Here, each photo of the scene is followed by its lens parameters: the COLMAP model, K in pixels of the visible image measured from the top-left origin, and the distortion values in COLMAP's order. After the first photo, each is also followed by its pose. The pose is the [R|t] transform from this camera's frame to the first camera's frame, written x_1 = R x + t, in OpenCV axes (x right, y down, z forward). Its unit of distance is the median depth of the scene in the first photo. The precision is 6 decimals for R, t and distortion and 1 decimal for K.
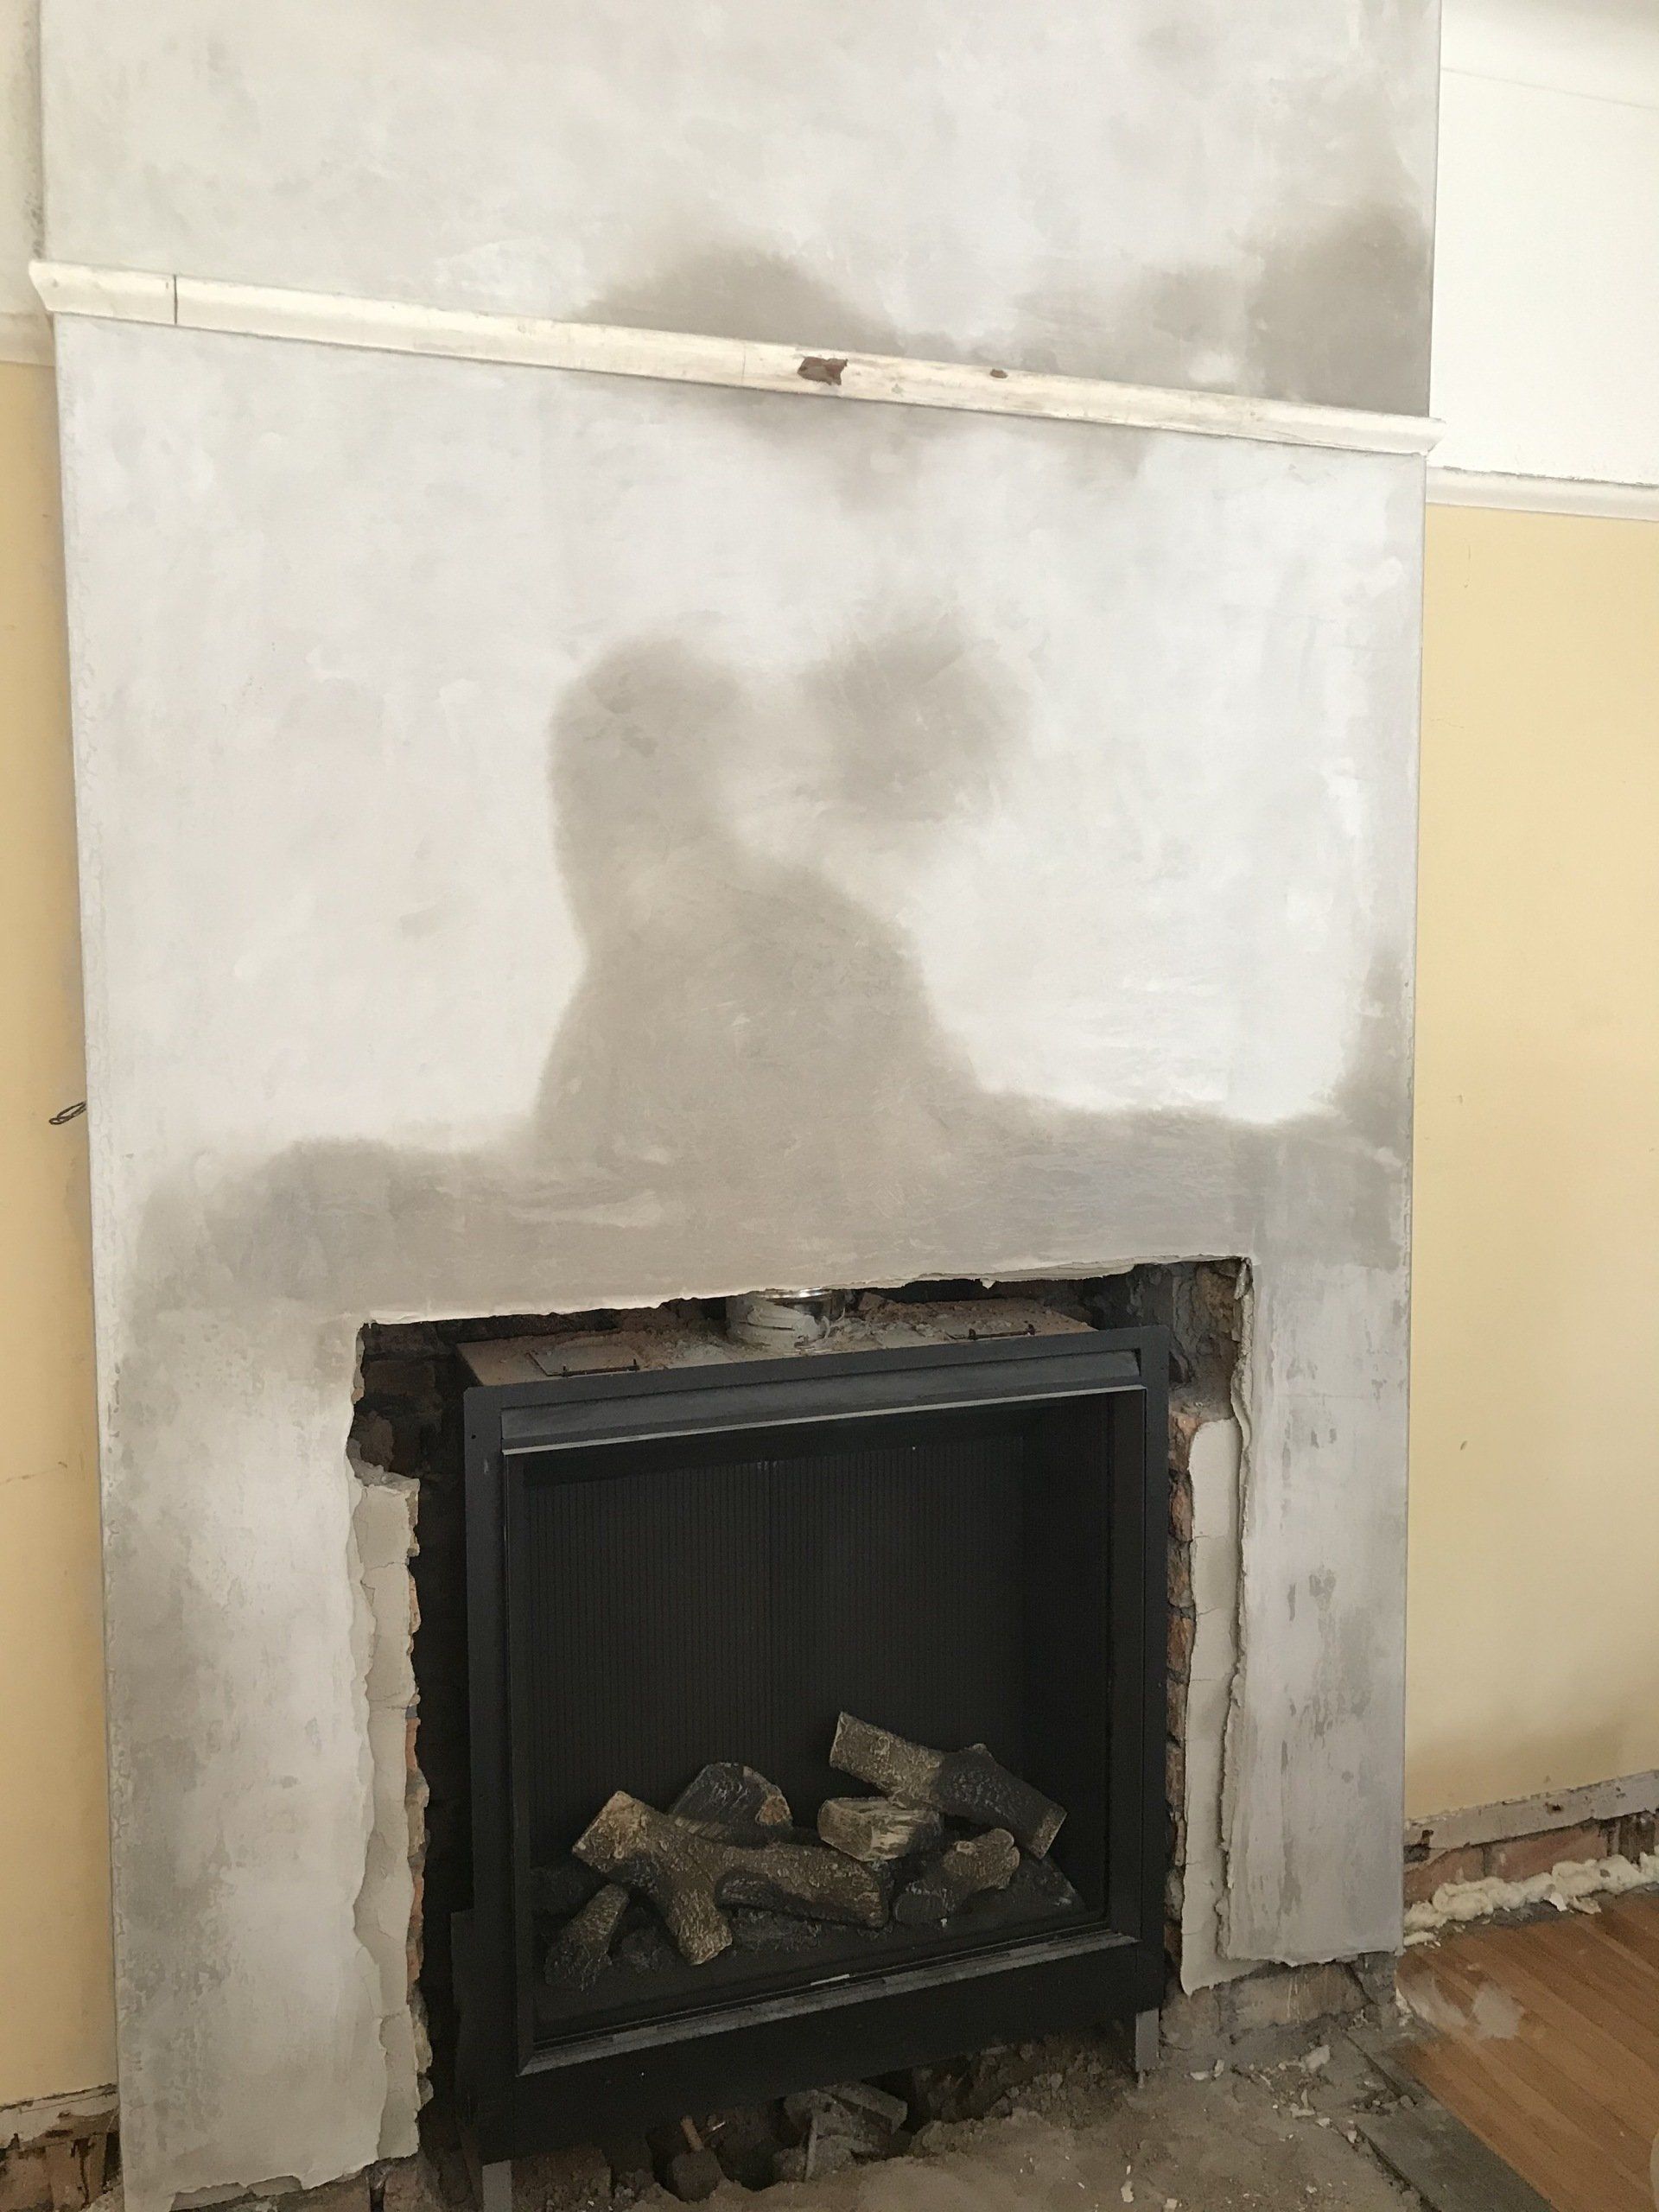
lens RADIAL K [[1755.0, 0, 835.1], [0, 1755.0, 1131.1], [0, 0, 1]] dist [0.046497, -0.029511]
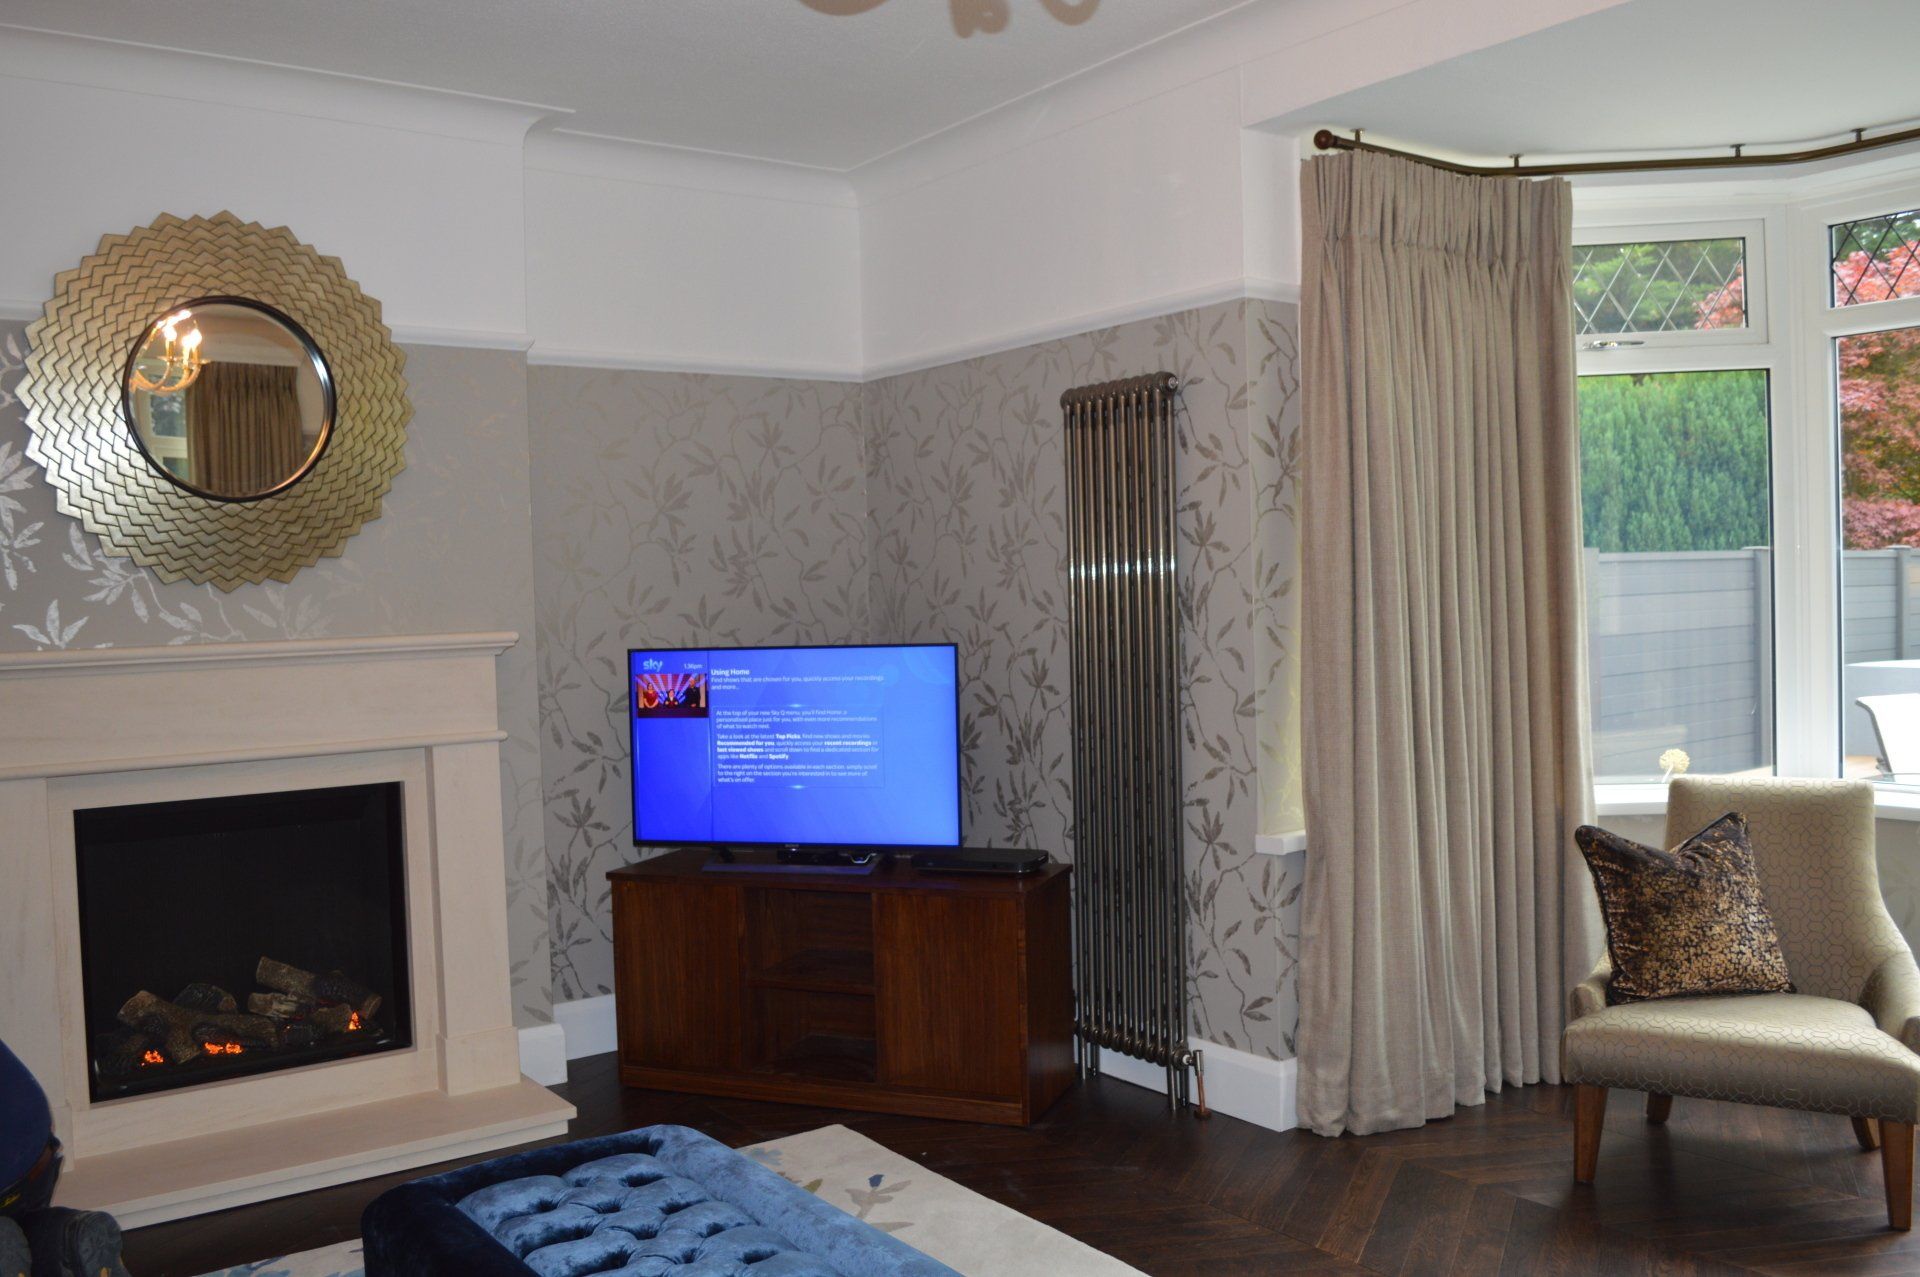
lens RADIAL K [[1572.1, 0, 943.3], [0, 1572.1, 637.6], [0, 0, 1]] dist [-0.075513, 0.002247]
pose [[0.960424, -0.023814, 0.277524, 0.274071], [0.042115, 0.997299, -0.060168, 0.108145], [-0.275341, 0.069475, 0.958833, -0.946706]]
